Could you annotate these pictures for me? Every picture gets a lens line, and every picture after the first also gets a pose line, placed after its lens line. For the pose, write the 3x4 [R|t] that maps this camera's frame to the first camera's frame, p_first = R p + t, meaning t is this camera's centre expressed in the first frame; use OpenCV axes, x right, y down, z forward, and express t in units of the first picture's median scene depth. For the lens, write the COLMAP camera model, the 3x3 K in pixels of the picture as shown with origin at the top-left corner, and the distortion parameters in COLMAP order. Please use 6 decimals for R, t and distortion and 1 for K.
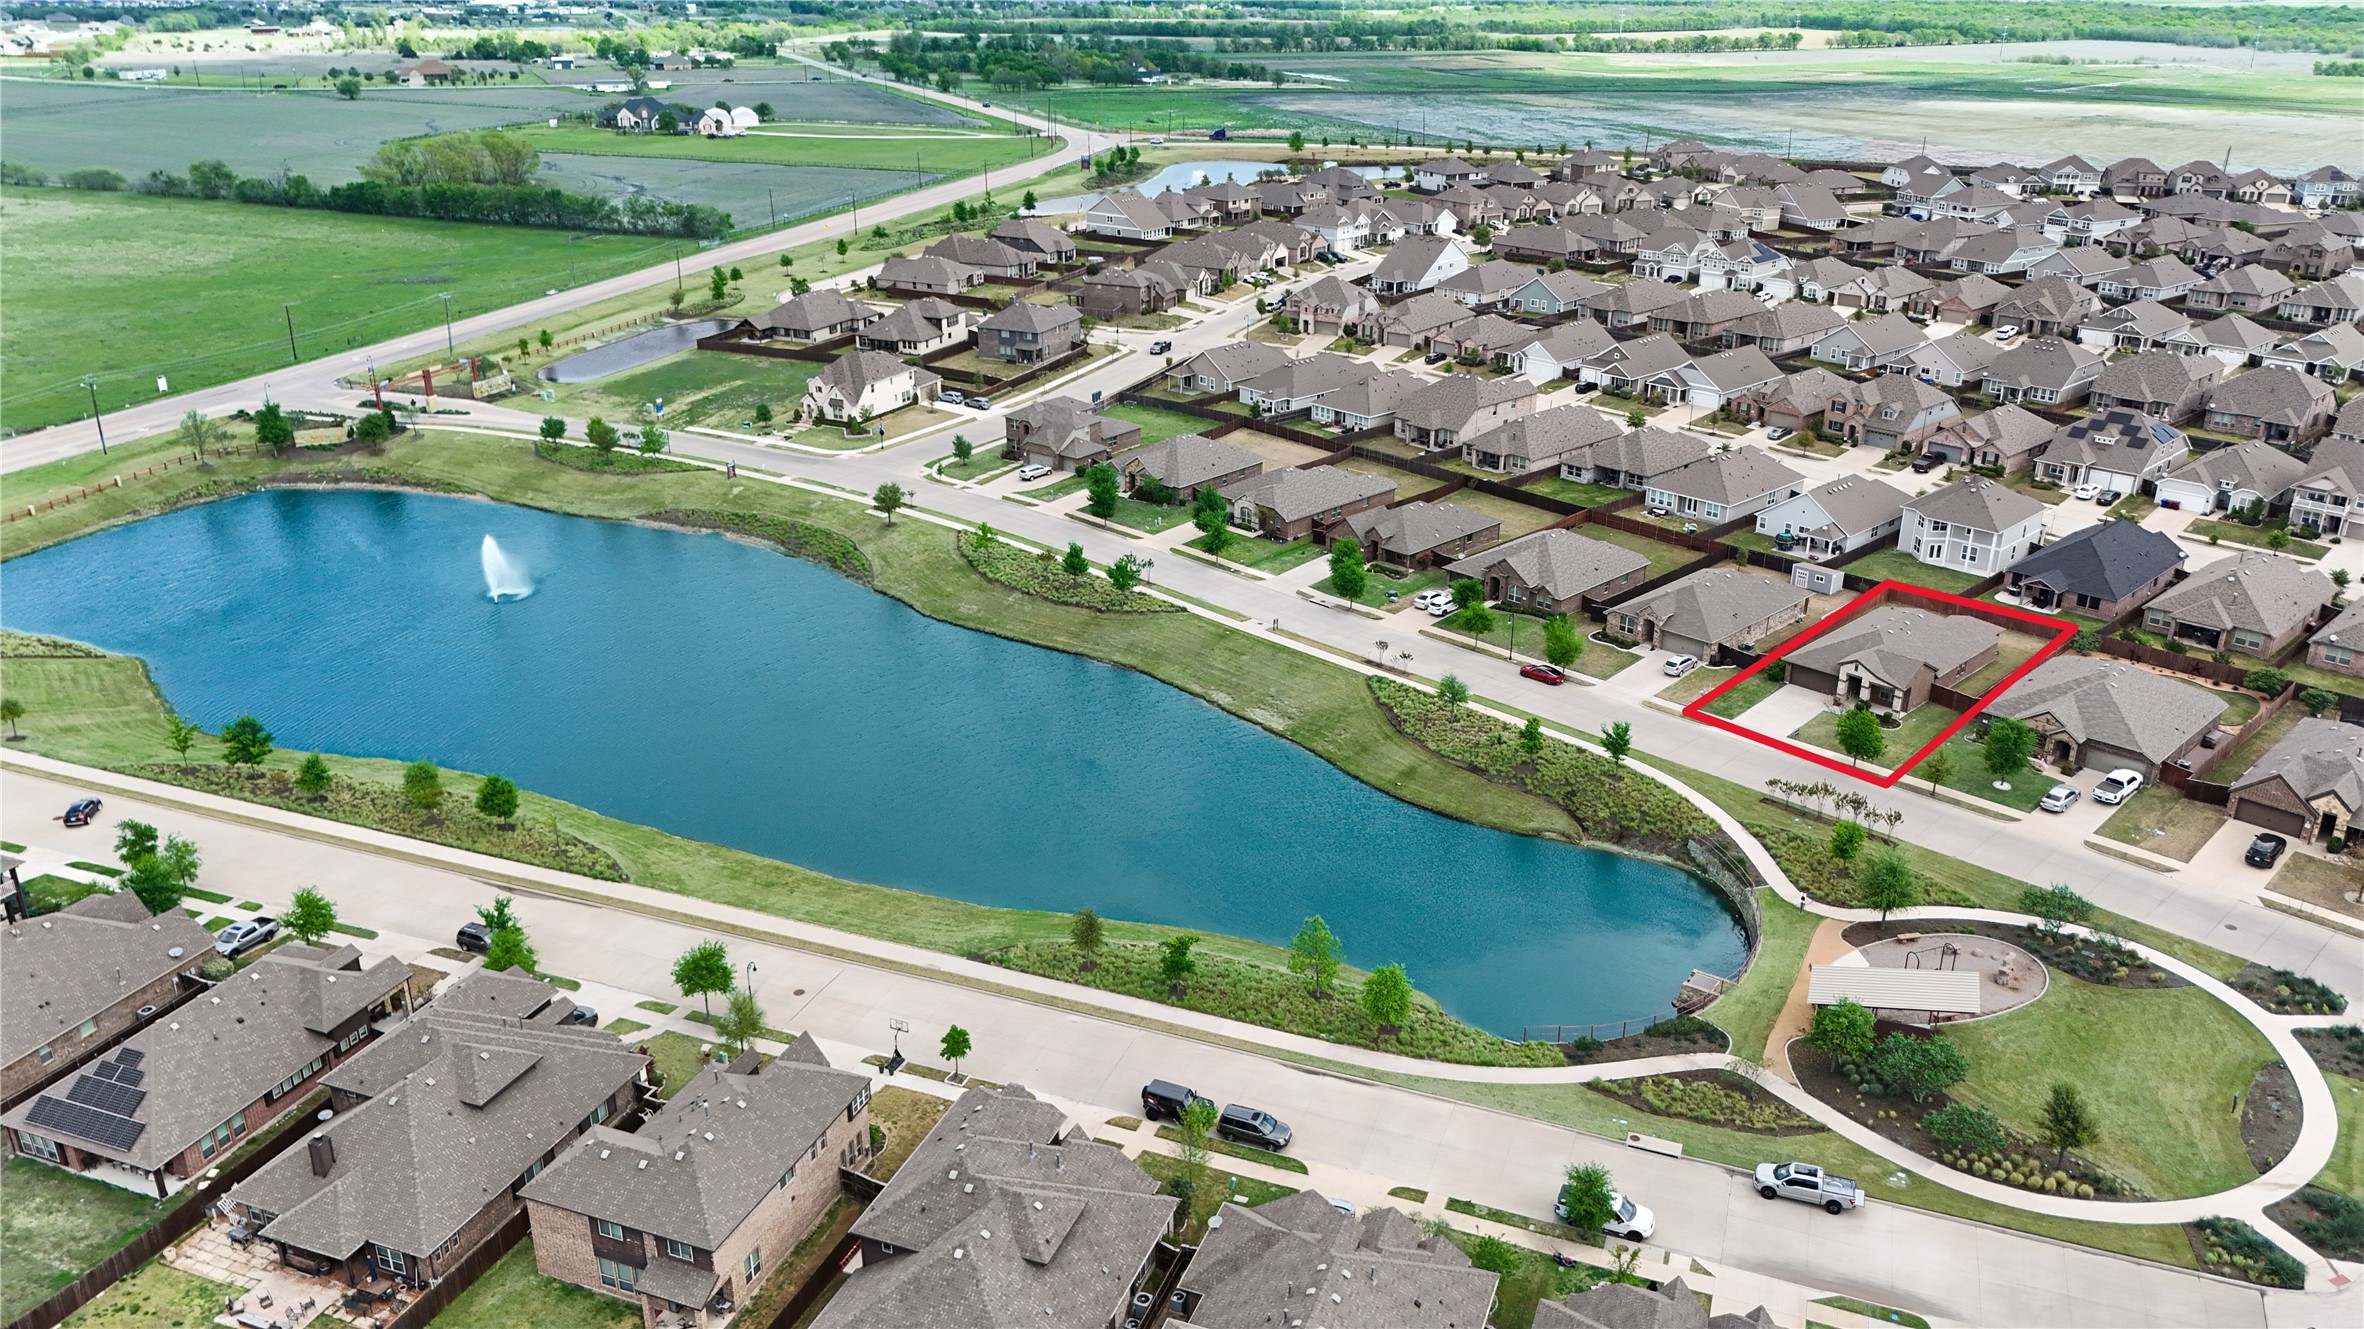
lens RADIAL K [[1741.1, 0, 1190.2], [0, 1741.1, 673.3], [0, 0, 1]] dist [0.072569, -0.071111]
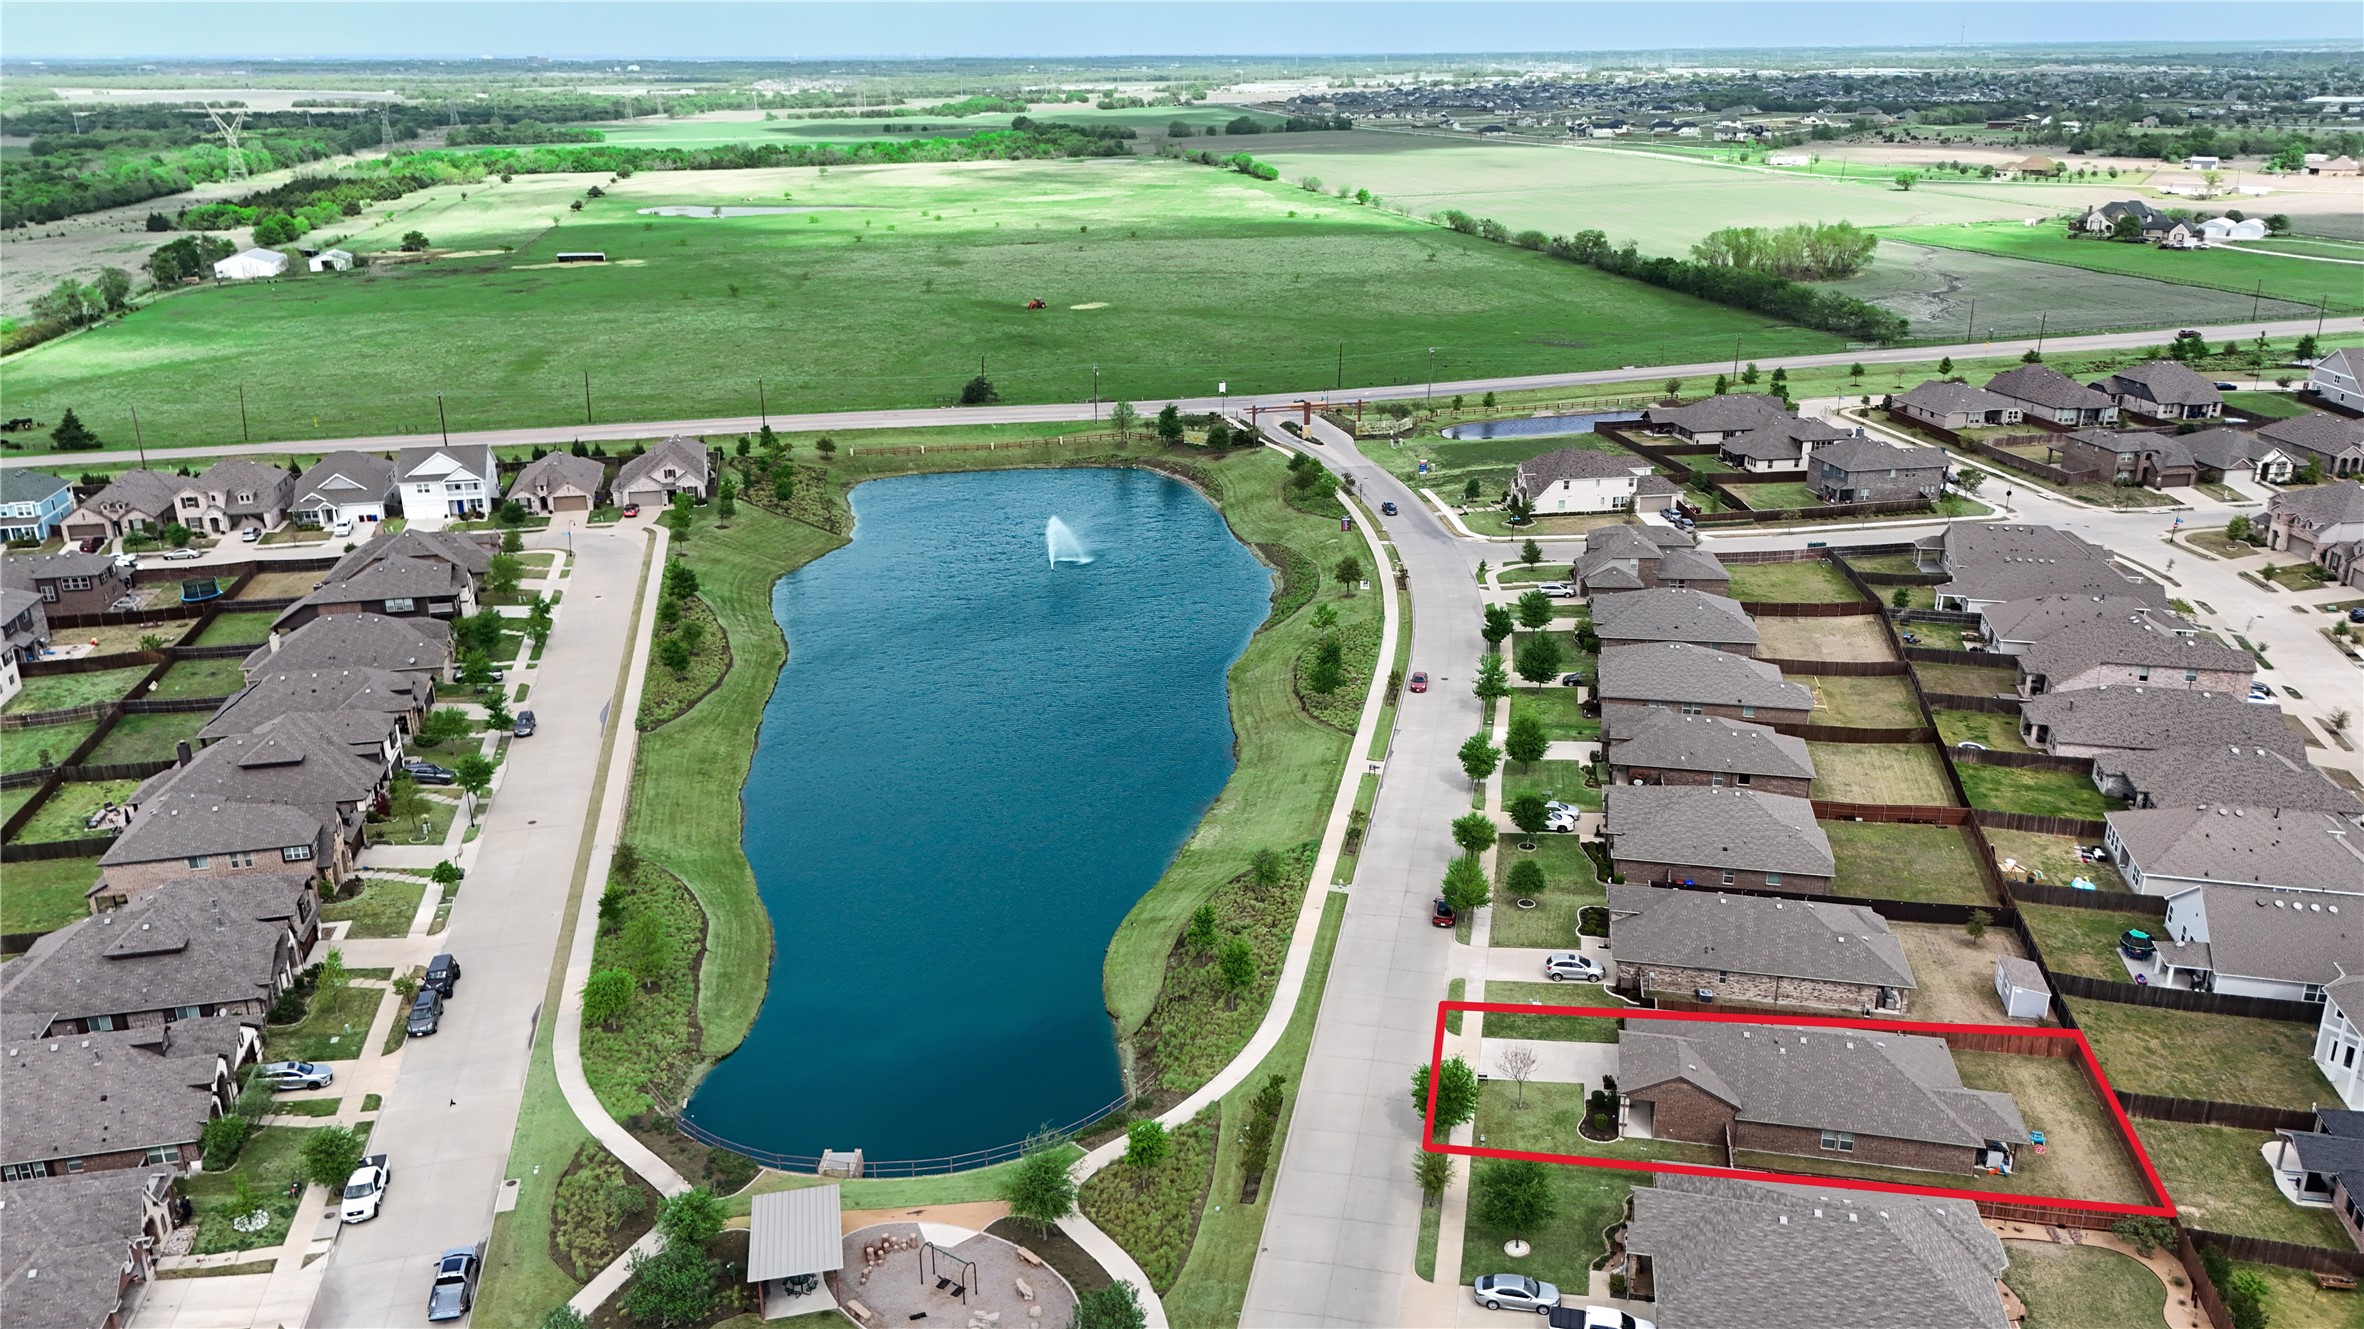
lens RADIAL K [[1741.1, 0, 1190.2], [0, 1741.1, 673.3], [0, 0, 1]] dist [0.072569, -0.071111]
pose [[0.560414, 0.273975, -0.781584, 0.577951], [-0.311276, 0.944188, 0.107782, -0.120675], [0.767491, 0.182886, 0.614418, 0.298587]]
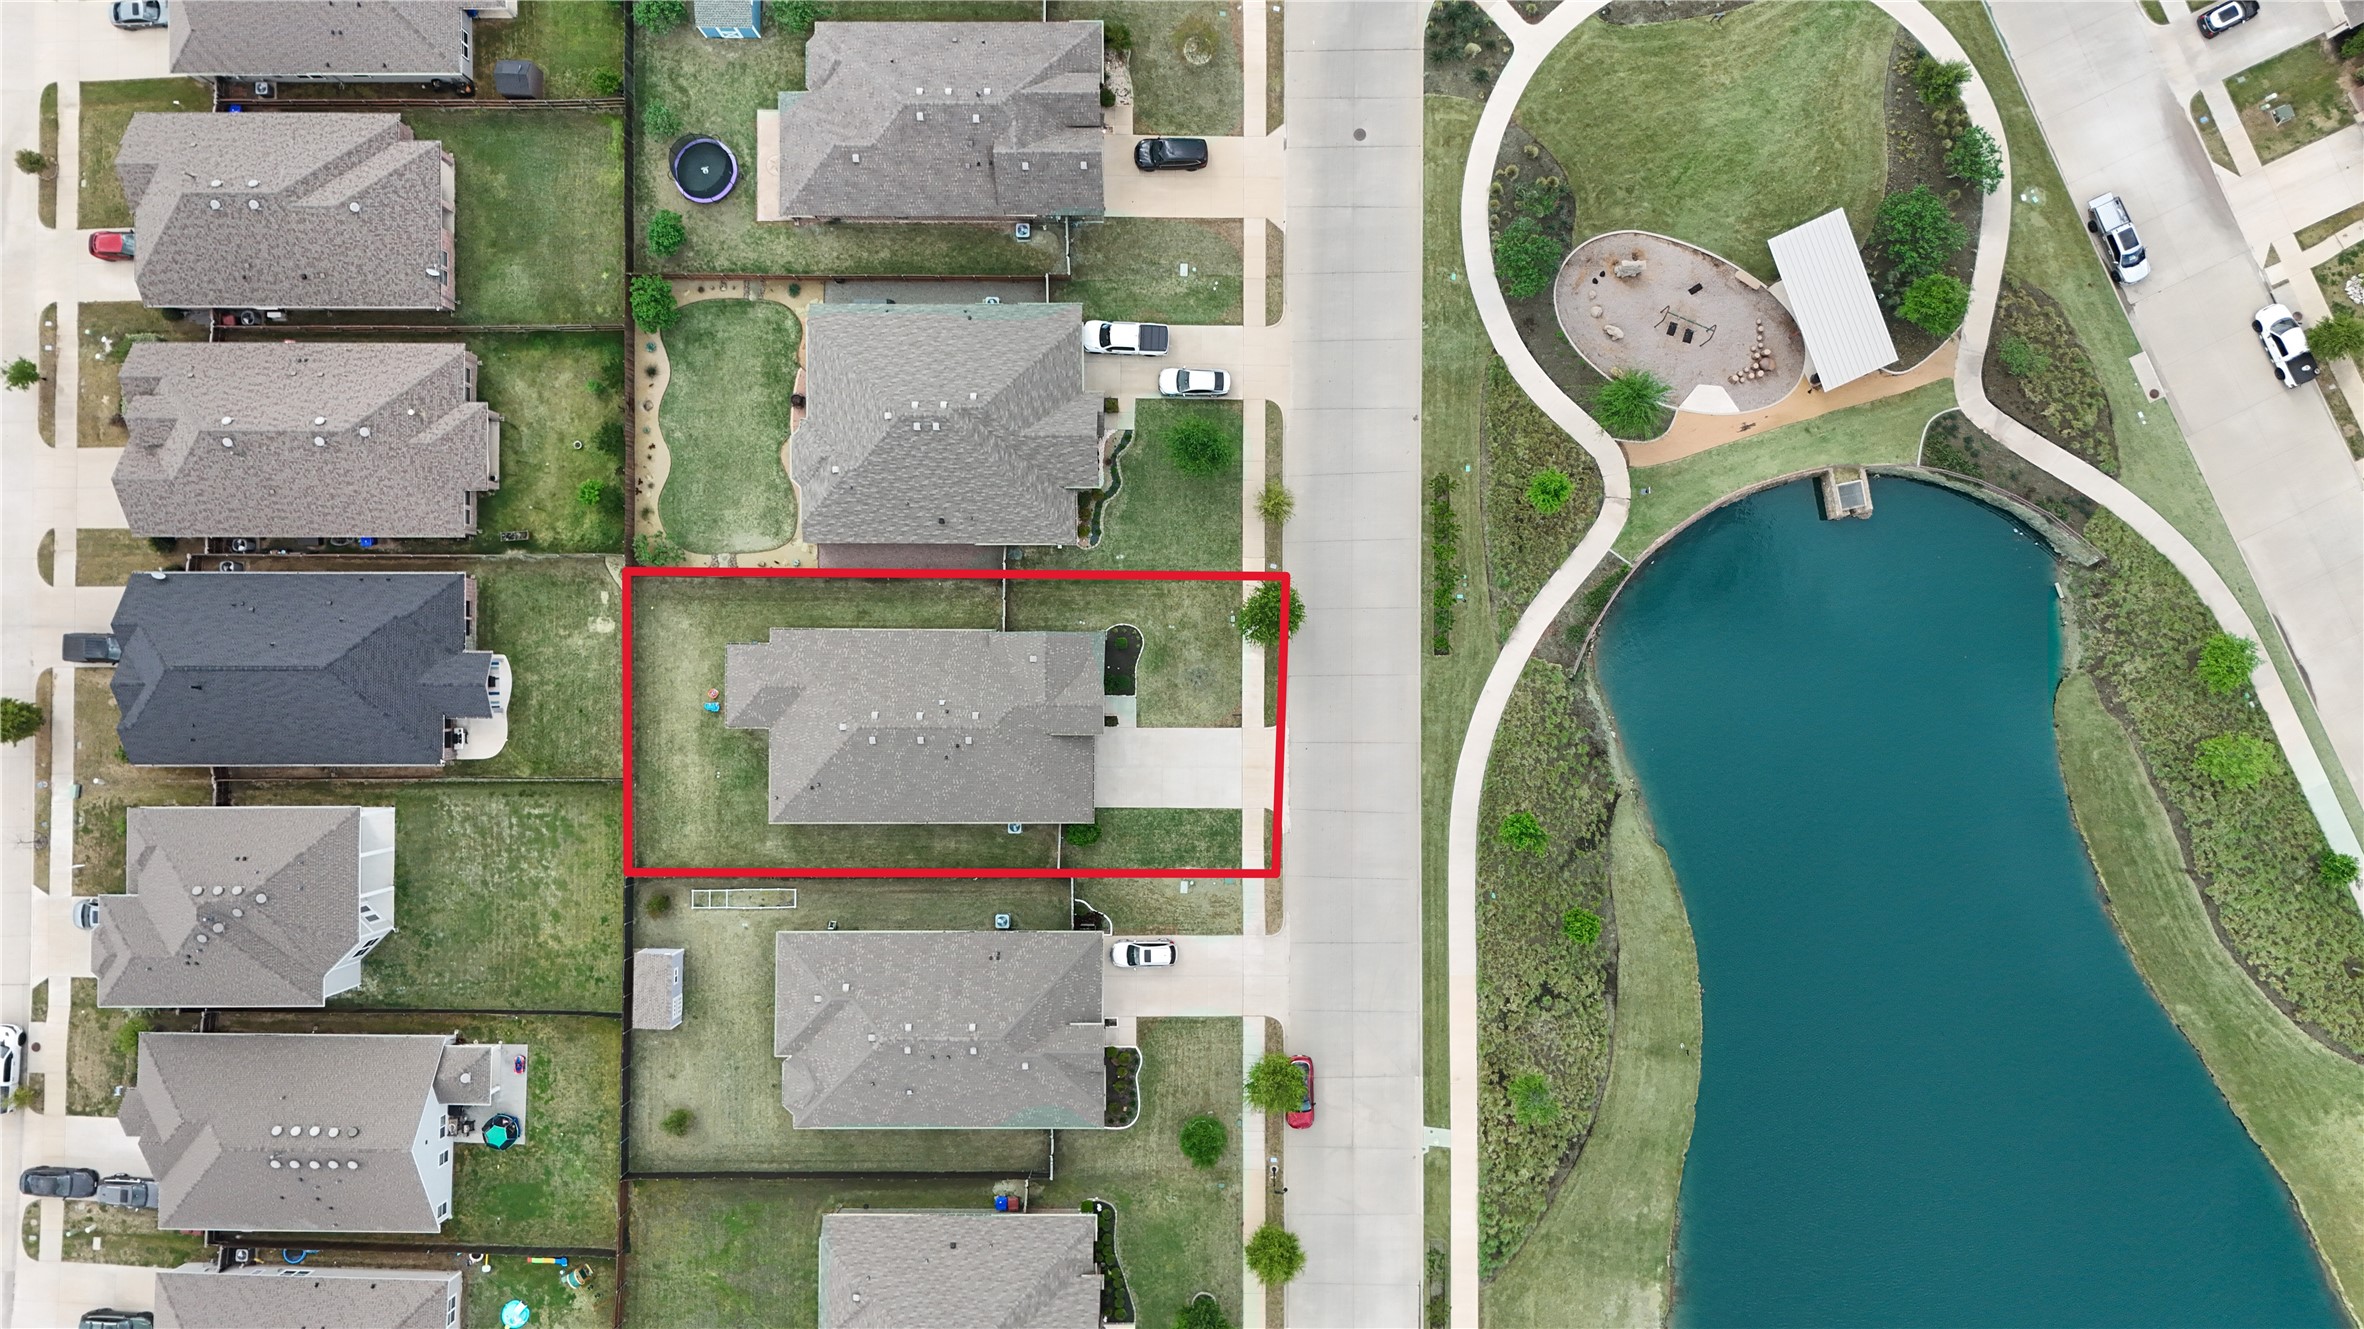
lens RADIAL K [[1741.1, 0, 1190.2], [0, 1741.1, 673.3], [0, 0, 1]] dist [0.072569, -0.071111]
pose [[-0.714531, -0.699394, 0.017133, 0.256925], [0.283482, -0.267055, 0.921043, -0.446946], [-0.639596, 0.662971, 0.389085, 0.516145]]
